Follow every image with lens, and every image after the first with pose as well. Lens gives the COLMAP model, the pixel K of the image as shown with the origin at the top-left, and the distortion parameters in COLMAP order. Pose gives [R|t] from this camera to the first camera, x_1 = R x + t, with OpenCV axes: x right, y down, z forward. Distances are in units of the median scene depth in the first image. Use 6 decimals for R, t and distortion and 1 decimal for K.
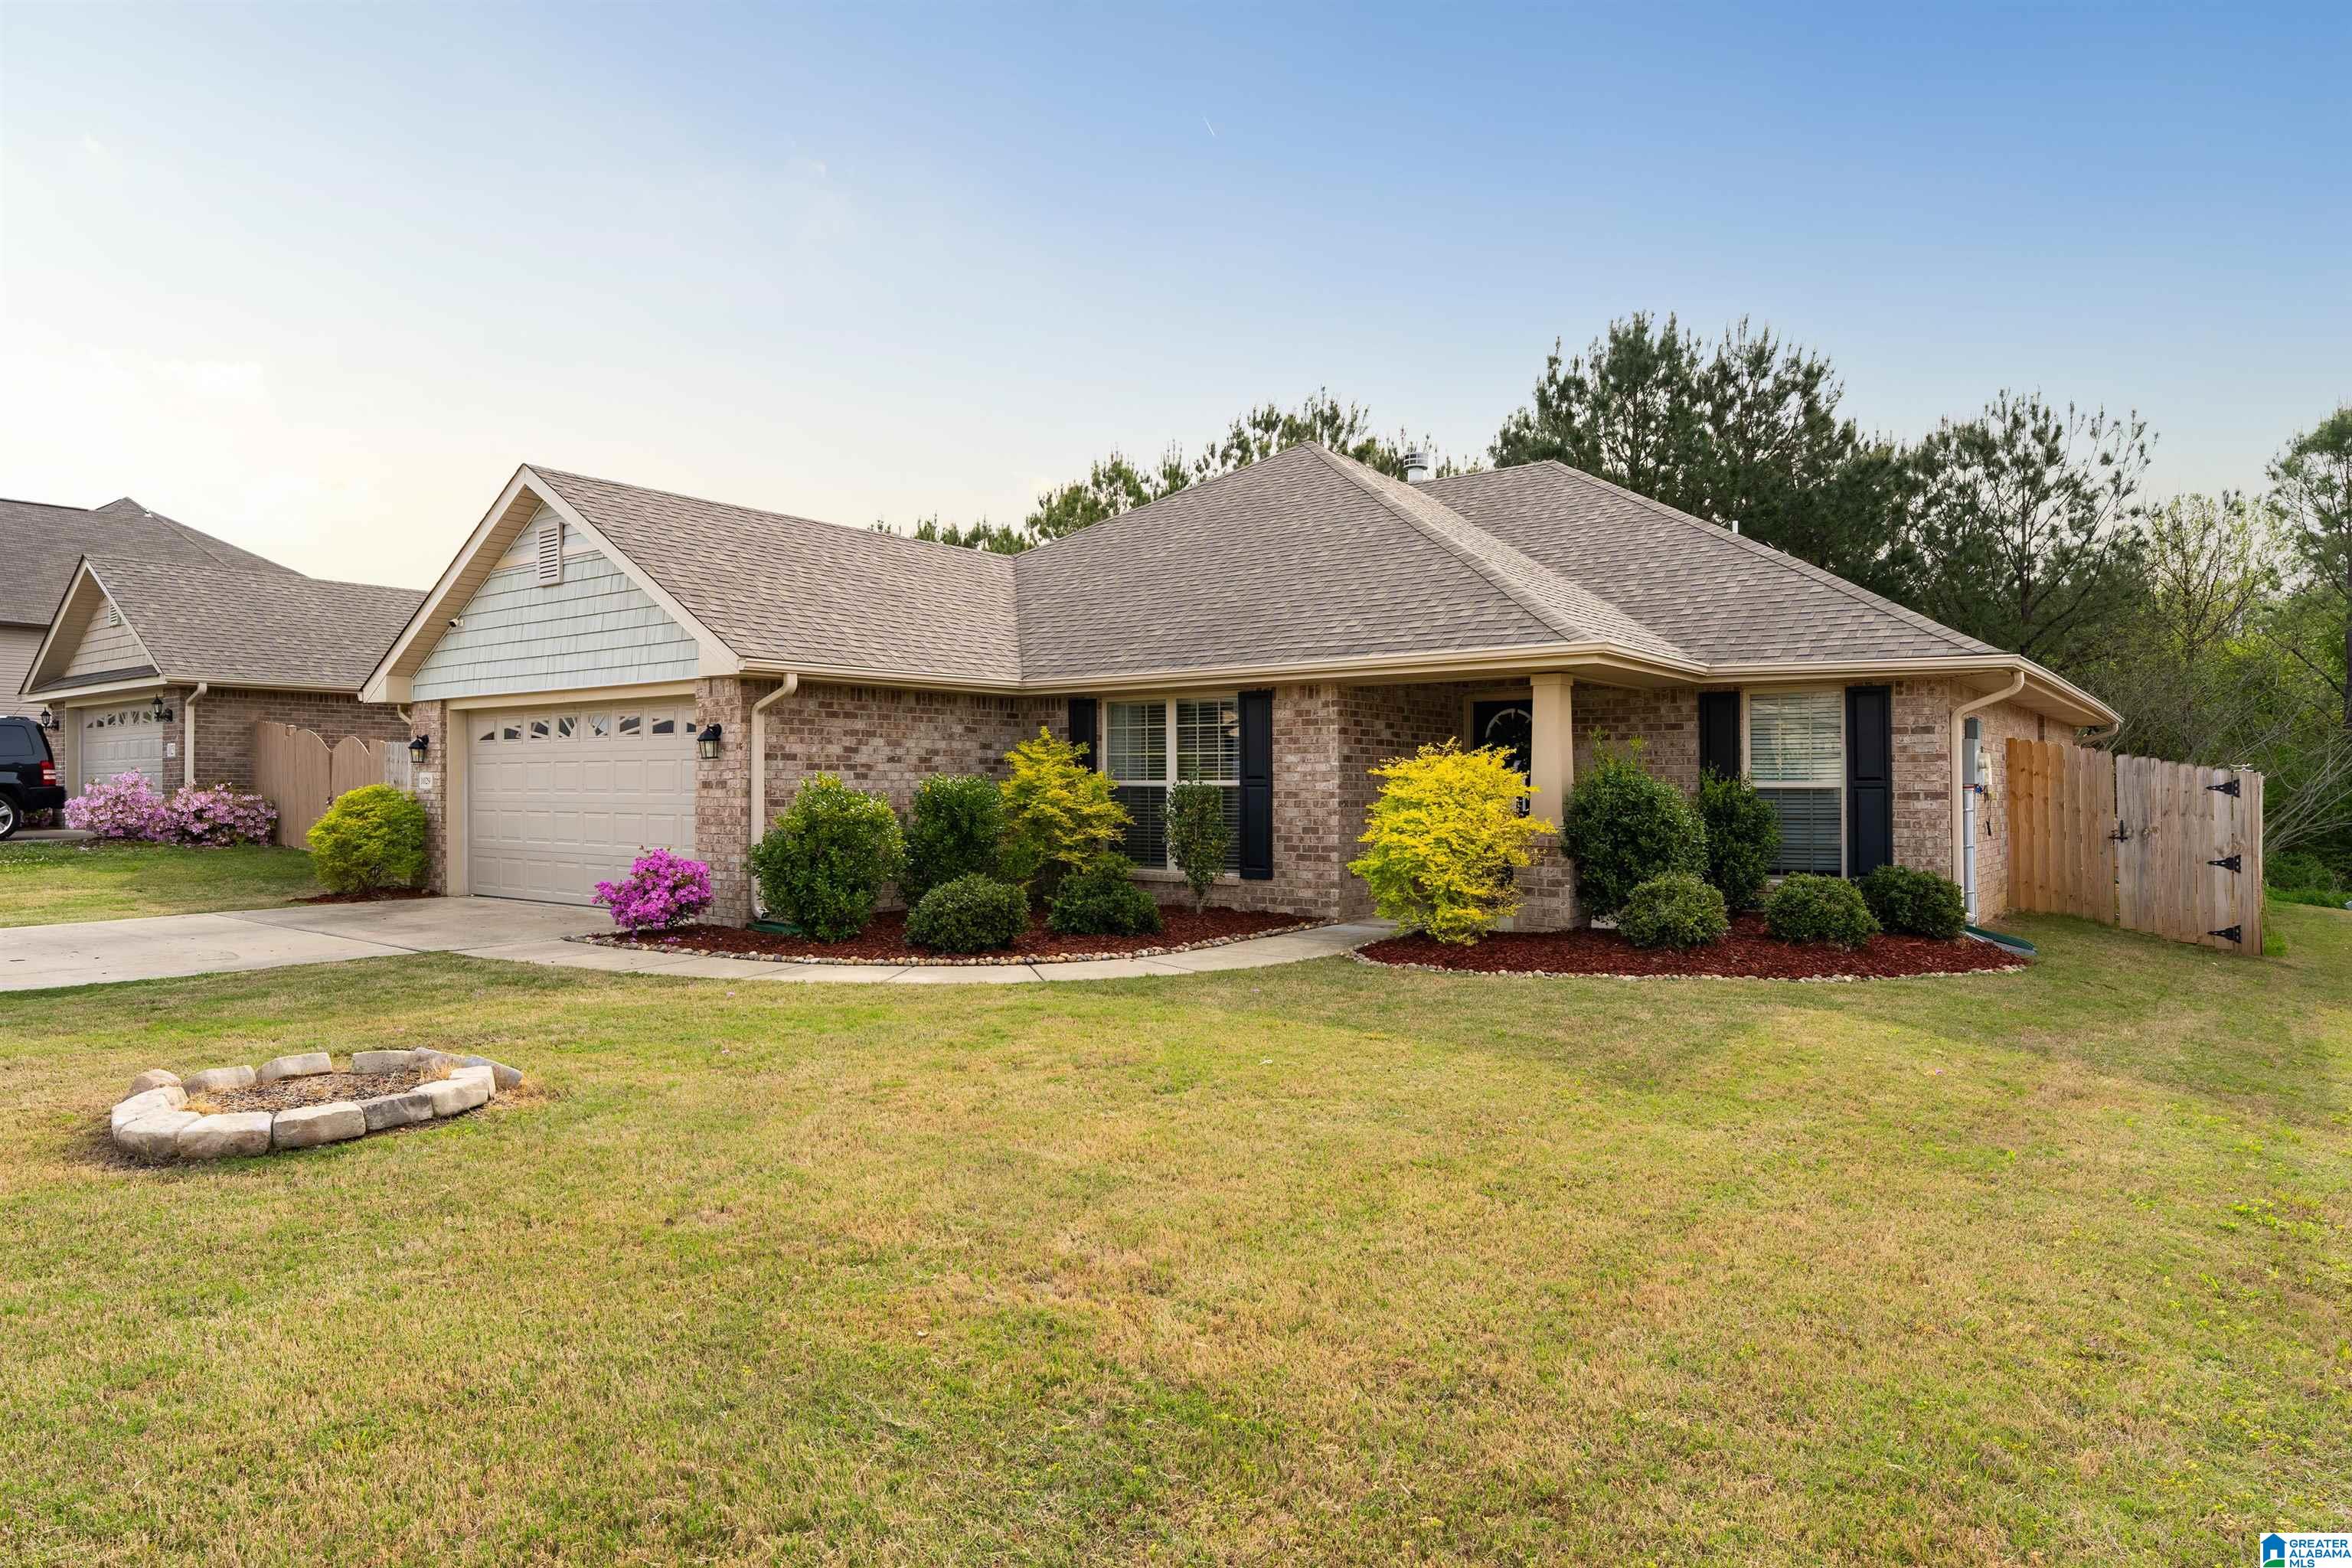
lens RADIAL K [[1416.2, 0, 1172.5], [0, 1416.2, 787.3], [0, 0, 1]] dist [-0.002845, -0.000119]
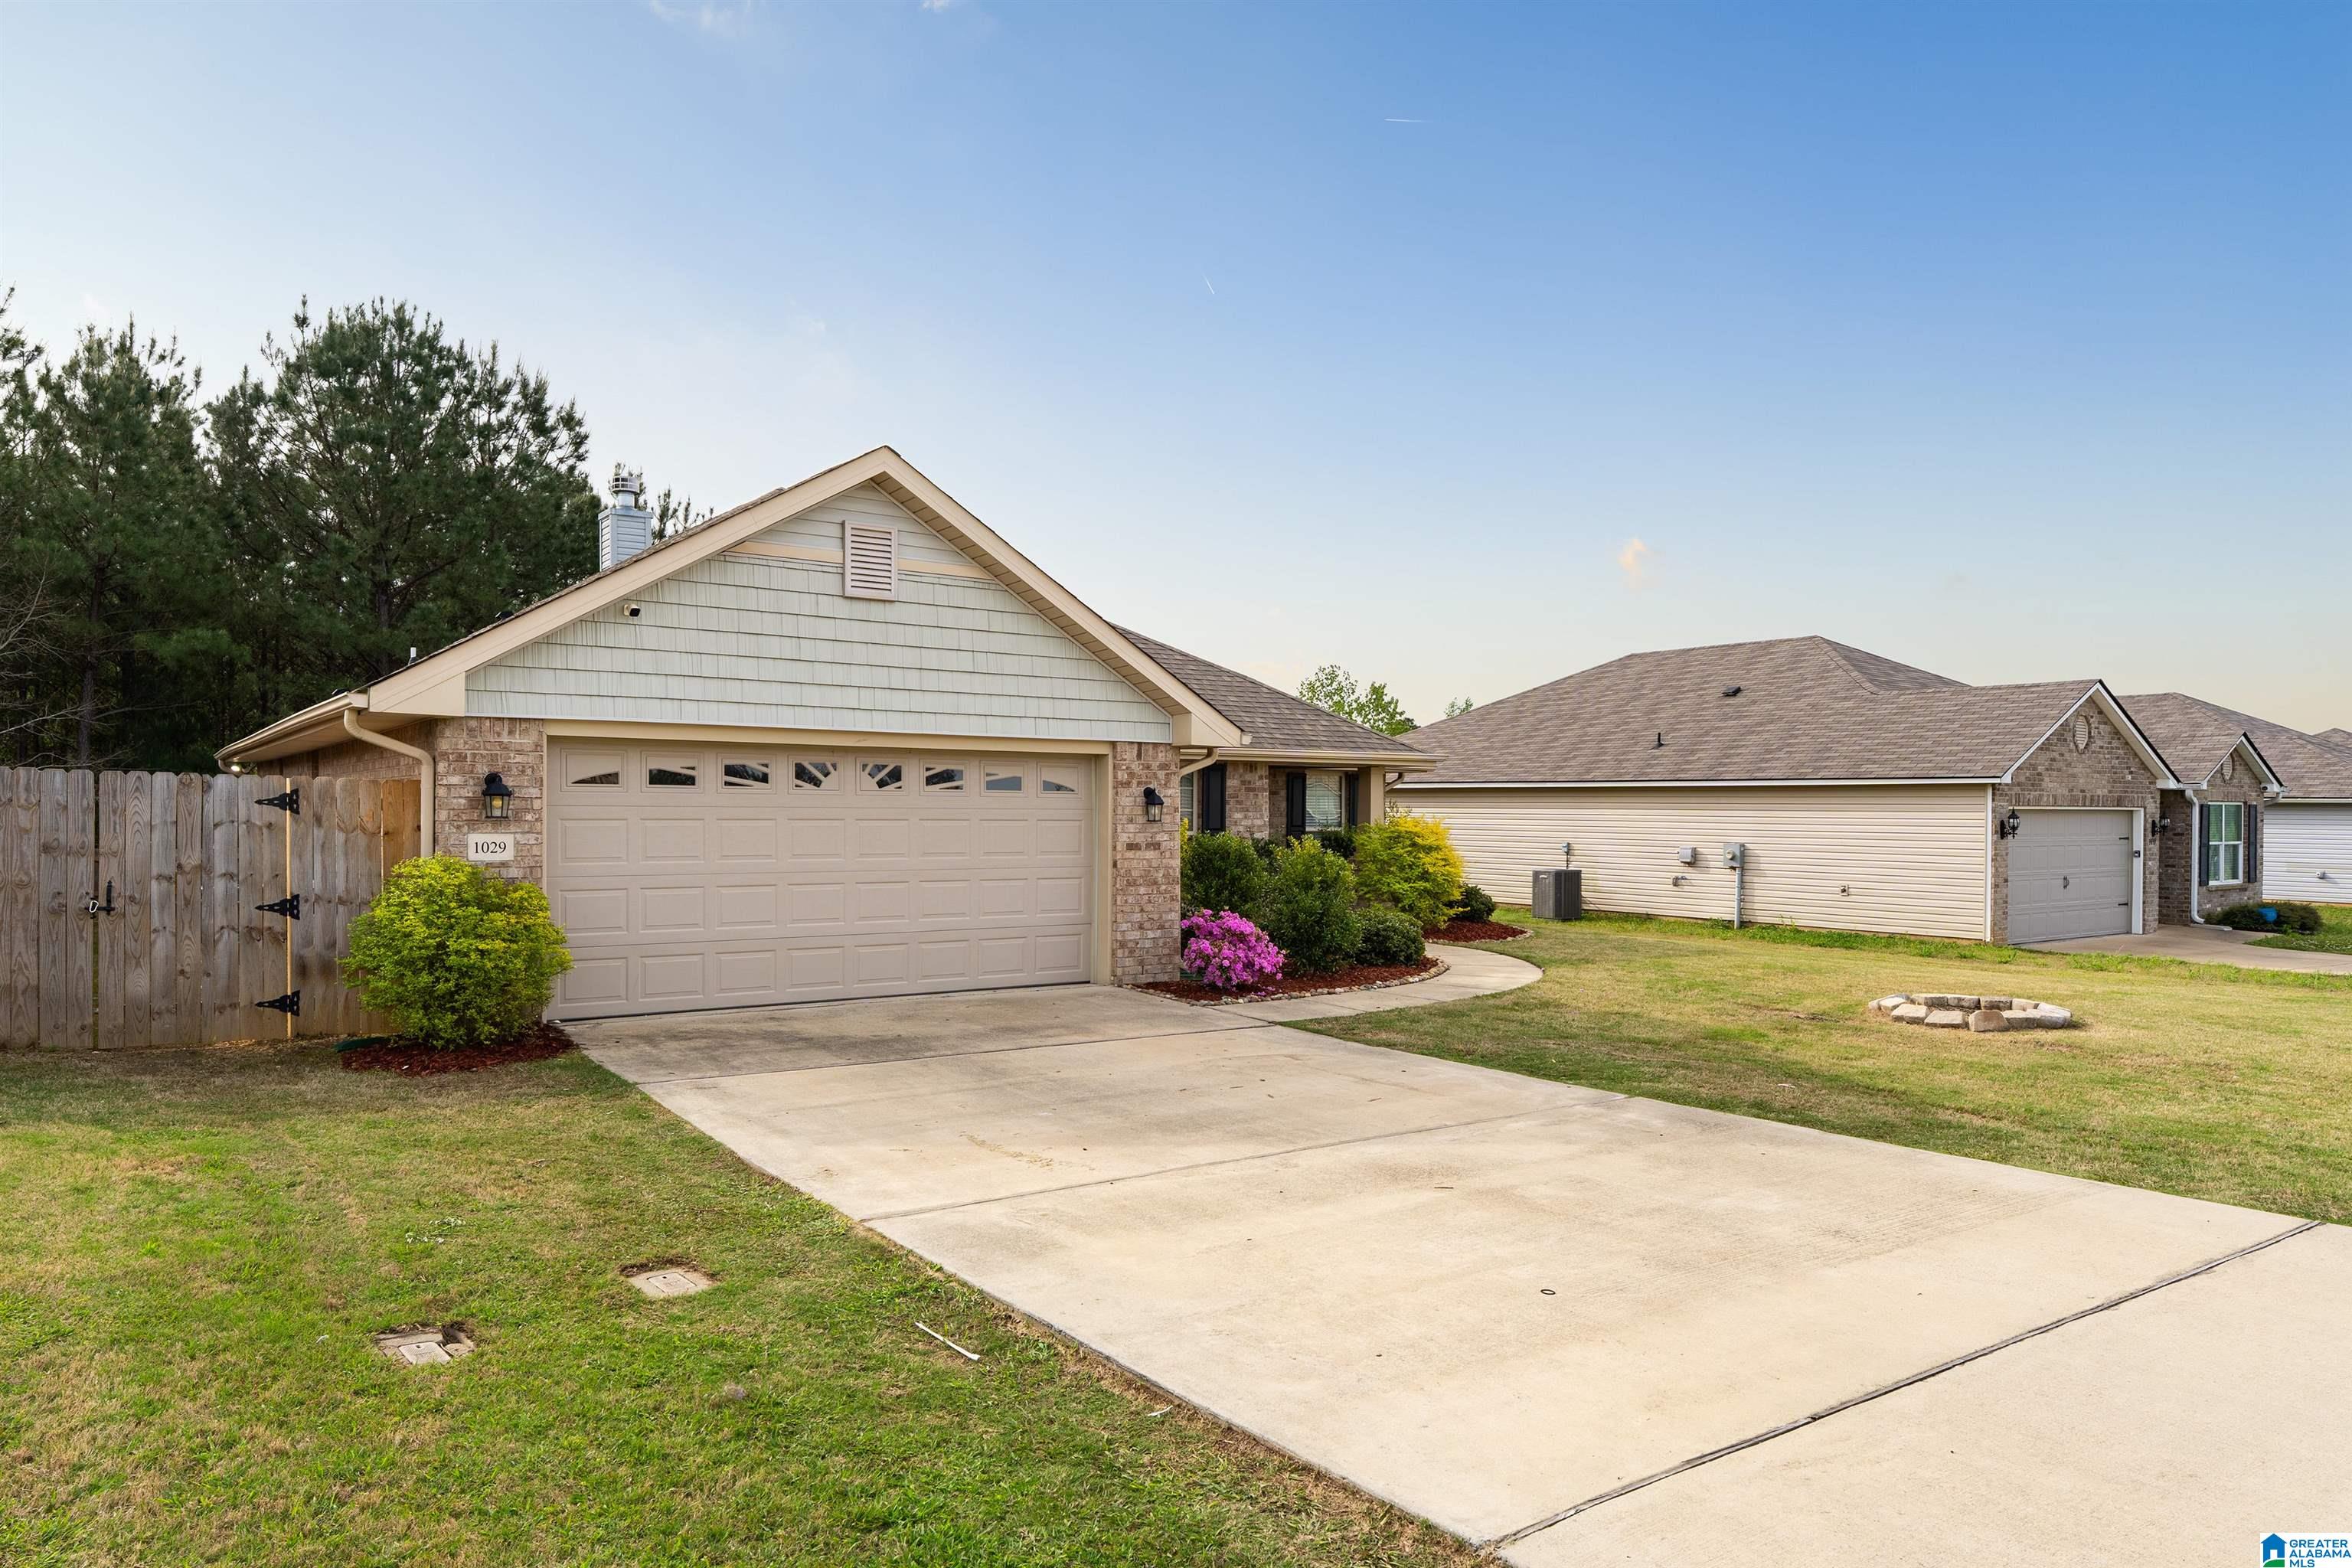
lens RADIAL K [[1481.0, 0, 1173.0], [0, 1481.0, 792.8], [0, 0, 1]] dist [-0.000115, -0.000237]
pose [[0.279539, 0.007712, 0.960103, -1.311253], [-0.010386, 0.999934, -0.005008, -0.034601], [-0.960078, -0.008572, 0.279601, 0.658993]]
